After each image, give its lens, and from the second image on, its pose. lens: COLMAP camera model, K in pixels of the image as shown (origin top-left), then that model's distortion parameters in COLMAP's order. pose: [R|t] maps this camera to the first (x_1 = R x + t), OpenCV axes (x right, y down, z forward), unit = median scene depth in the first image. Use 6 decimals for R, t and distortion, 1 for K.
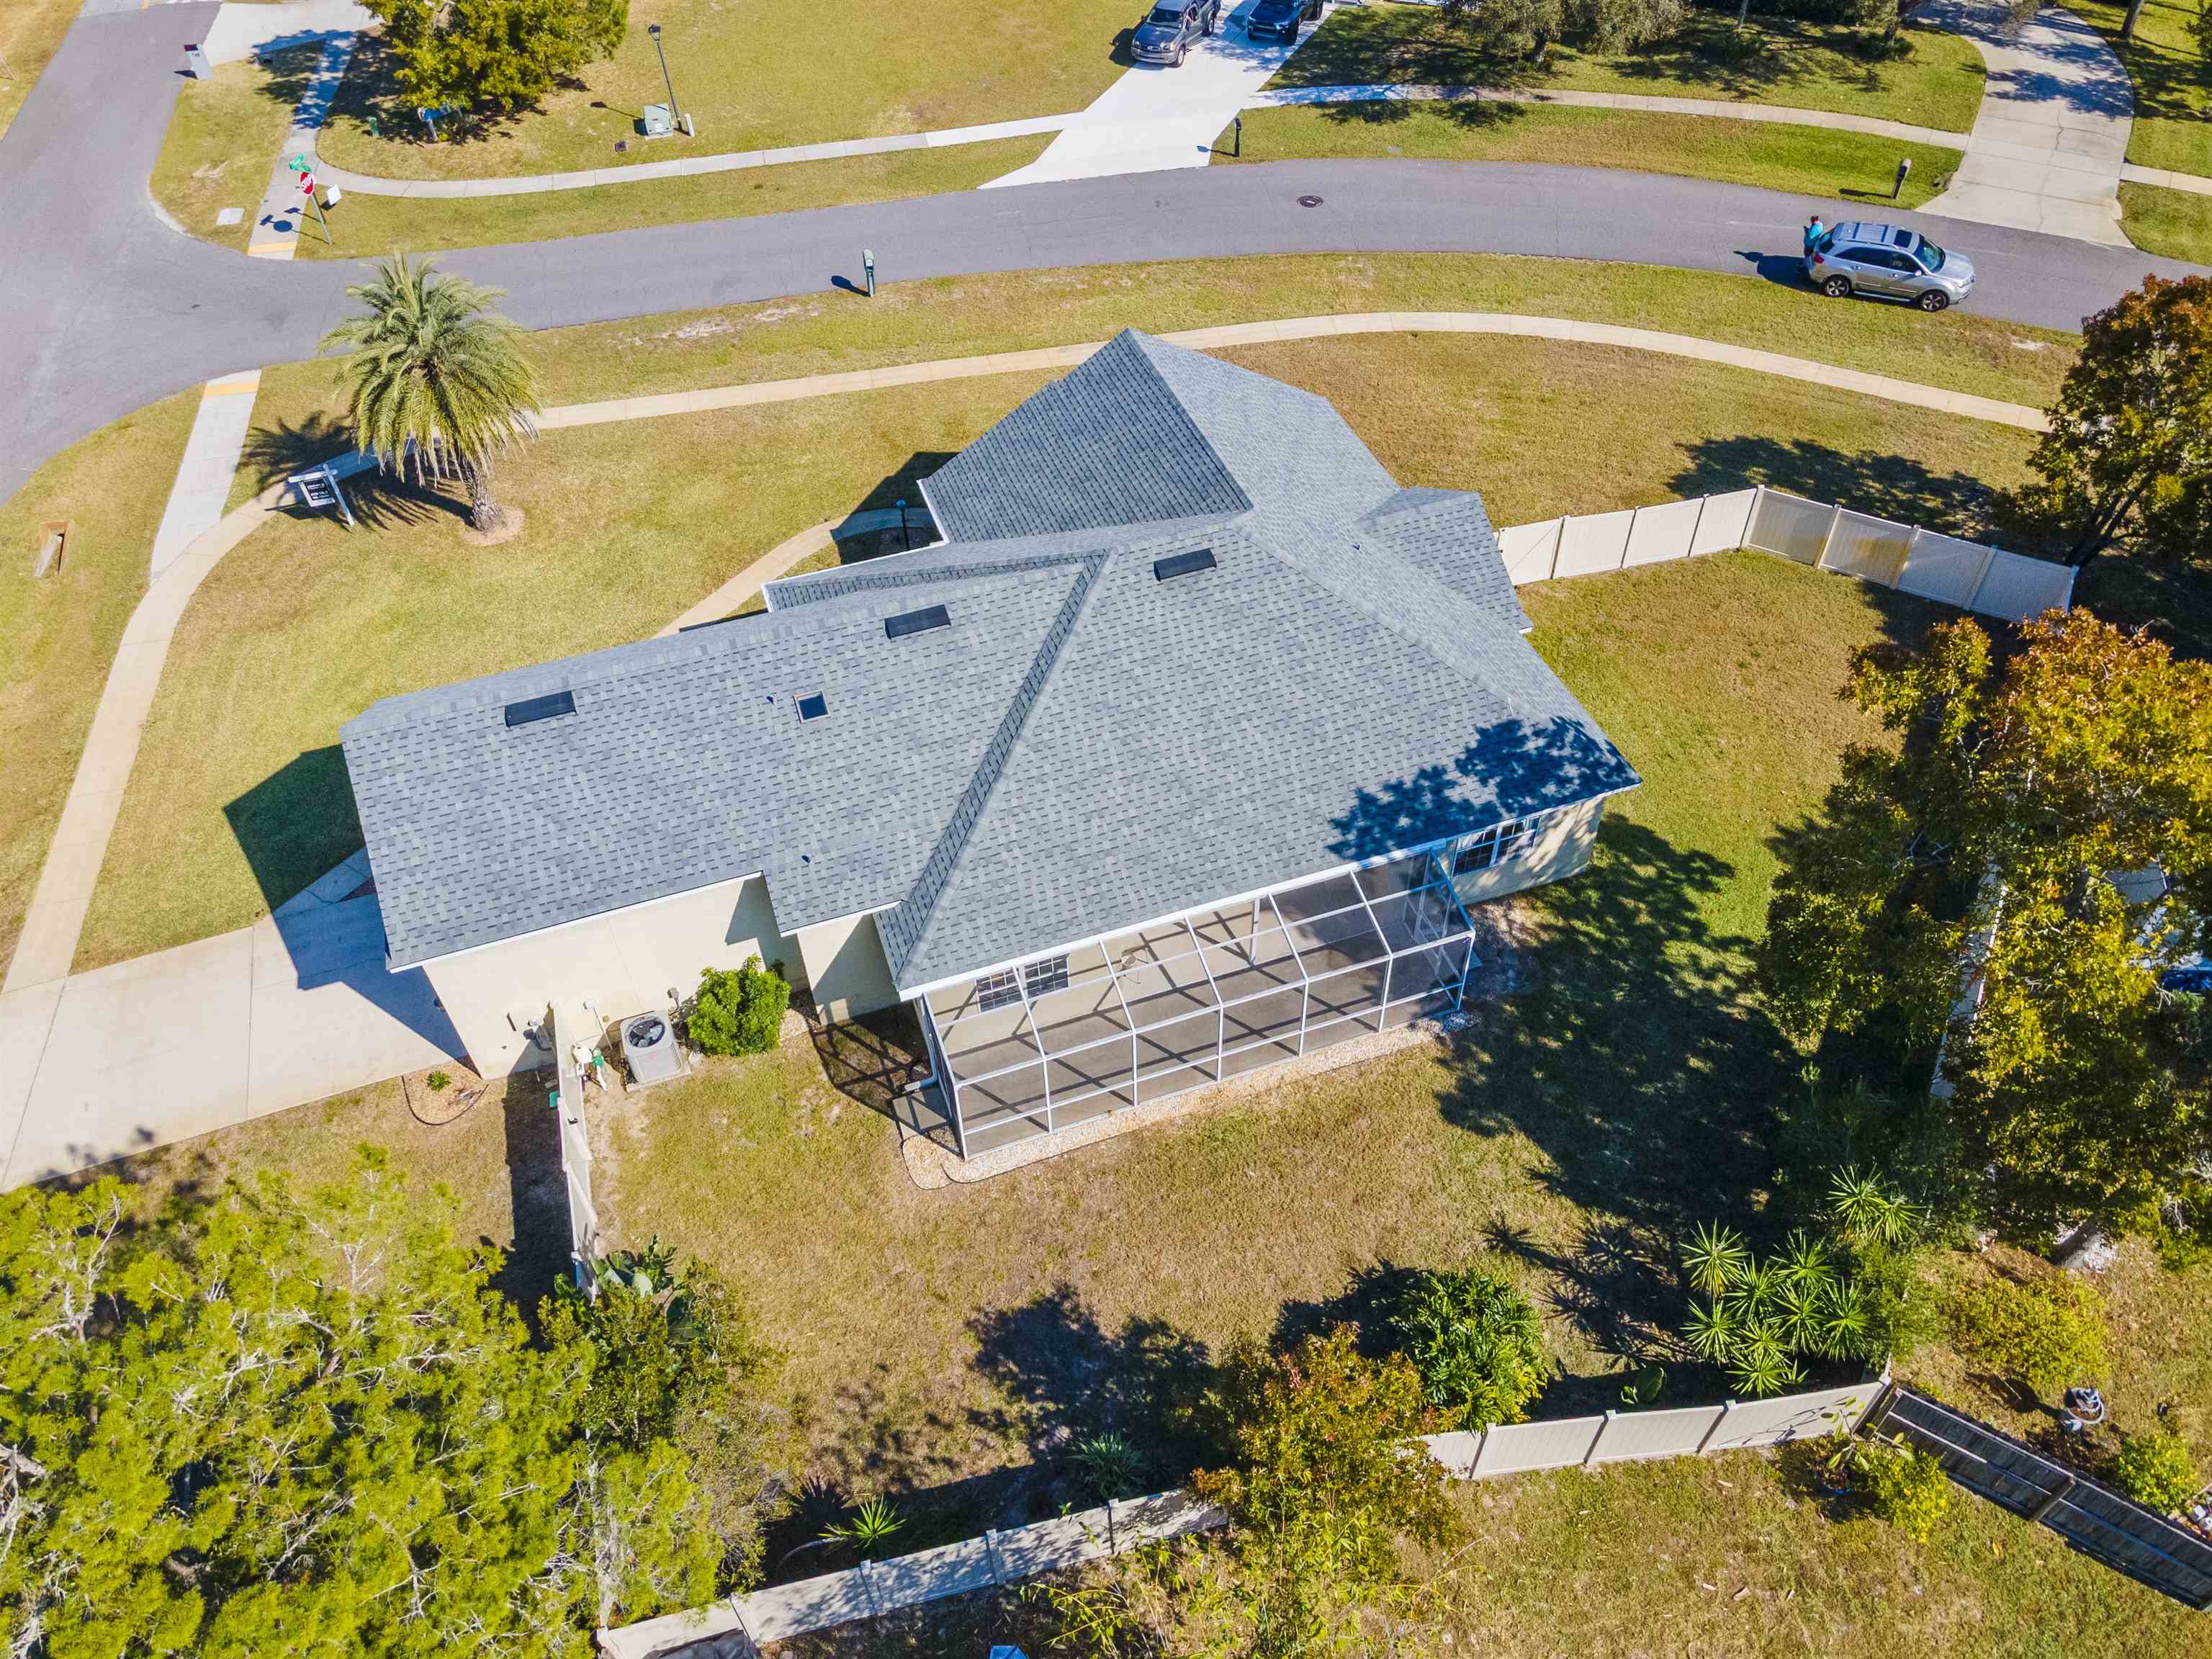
lens RADIAL K [[1598.3, 0, 1119.9], [0, 1598.3, 829.2], [0, 0, 1]] dist [0.019321, 0.018600]
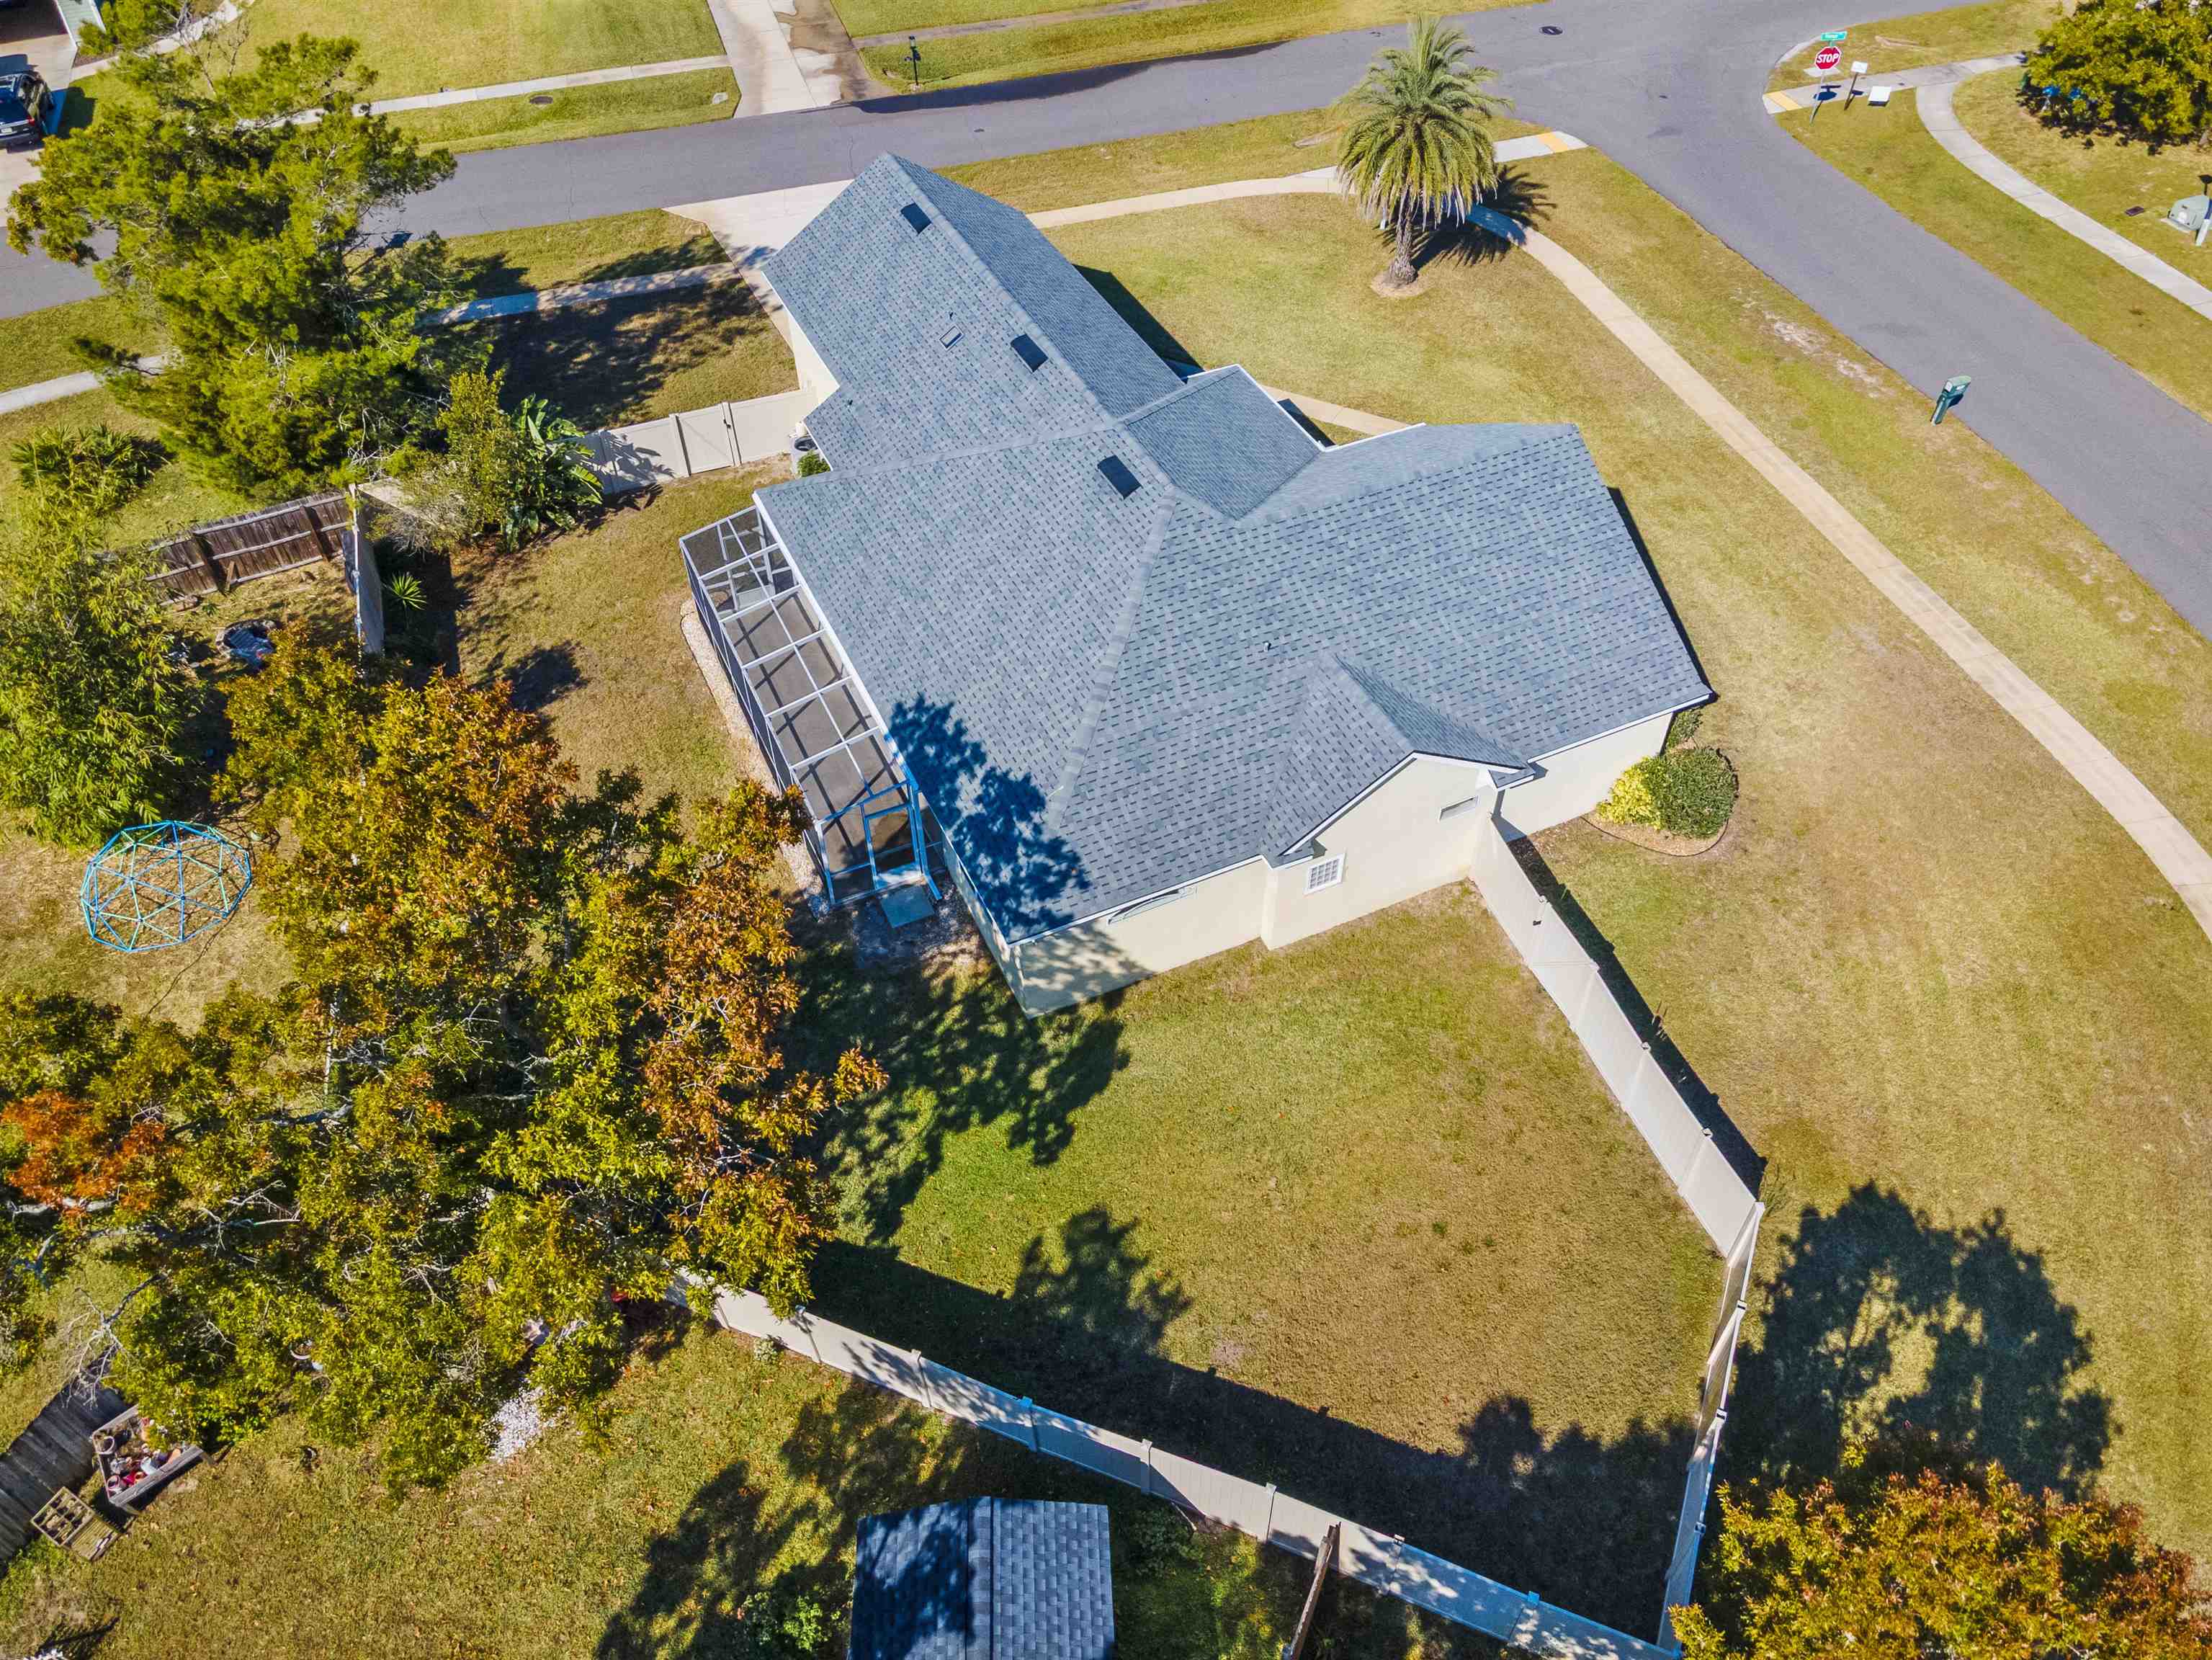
lens RADIAL K [[1598.6, 0, 1126.5], [0, 1598.6, 820.7], [0, 0, 1]] dist [0.019321, 0.018600]
pose [[0.117597, 0.735120, -0.667659, 0.874453], [-0.715681, 0.528837, 0.456216, -0.515218], [0.688457, 0.424181, 0.588301, 0.504418]]
